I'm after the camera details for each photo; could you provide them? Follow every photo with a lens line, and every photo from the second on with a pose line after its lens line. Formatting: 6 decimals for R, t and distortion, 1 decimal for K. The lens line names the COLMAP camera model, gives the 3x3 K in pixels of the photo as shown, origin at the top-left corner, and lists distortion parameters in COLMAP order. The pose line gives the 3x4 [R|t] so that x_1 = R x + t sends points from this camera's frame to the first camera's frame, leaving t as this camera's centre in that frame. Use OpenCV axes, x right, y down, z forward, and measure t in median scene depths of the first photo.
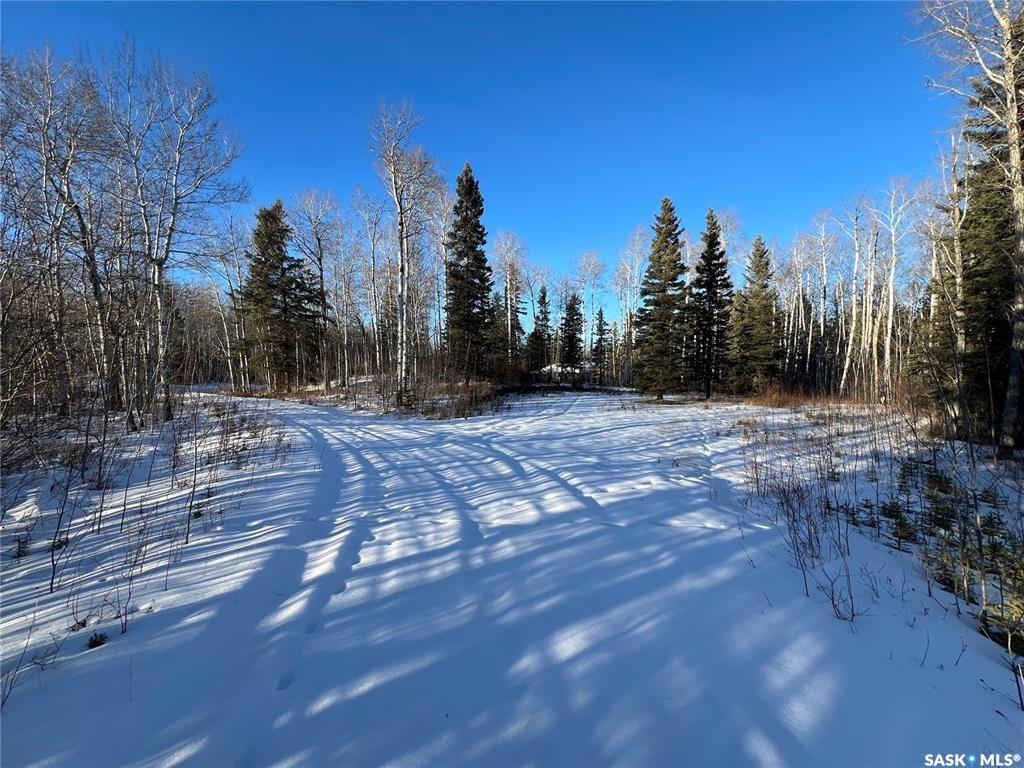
lens RADIAL K [[411.4, 0, 510.5], [0, 411.4, 389.0], [0, 0, 1]] dist [0.001358, 0.000014]
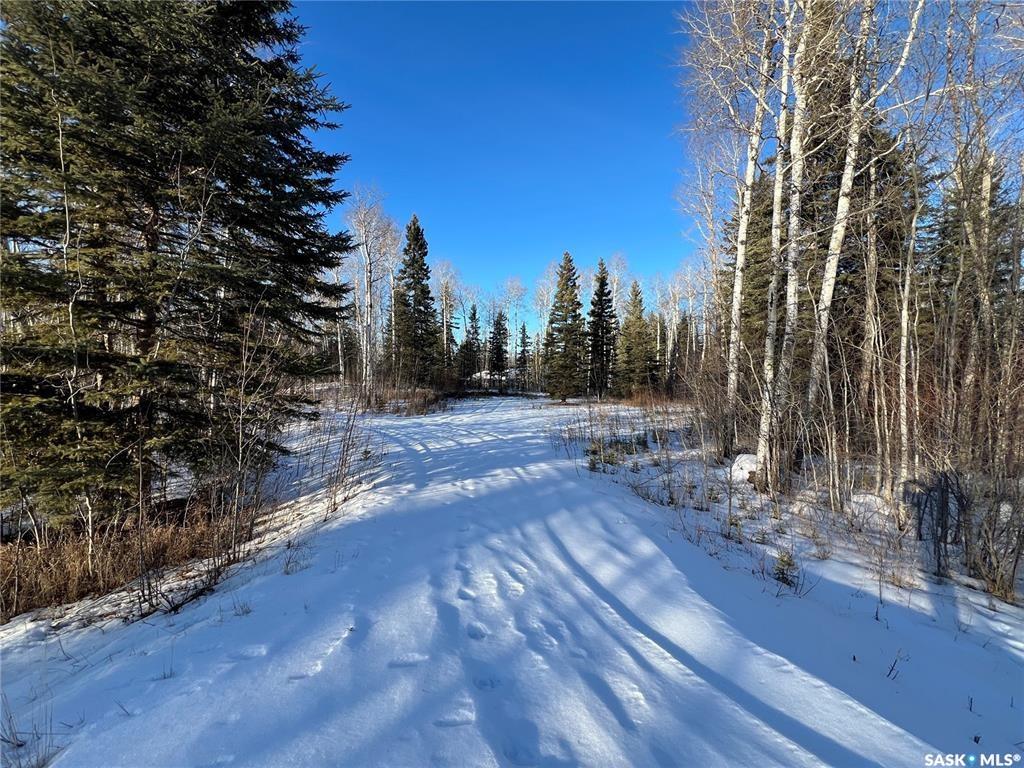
lens RADIAL K [[411.4, 0, 510.3], [0, 411.4, 389.5], [0, 0, 1]] dist [0.001358, 0.000014]
pose [[0.985130, -0.001856, 0.171801, -0.029704], [0.003643, 0.999942, -0.010092, -0.001929], [-0.171773, 0.010567, 0.985080, -0.241939]]
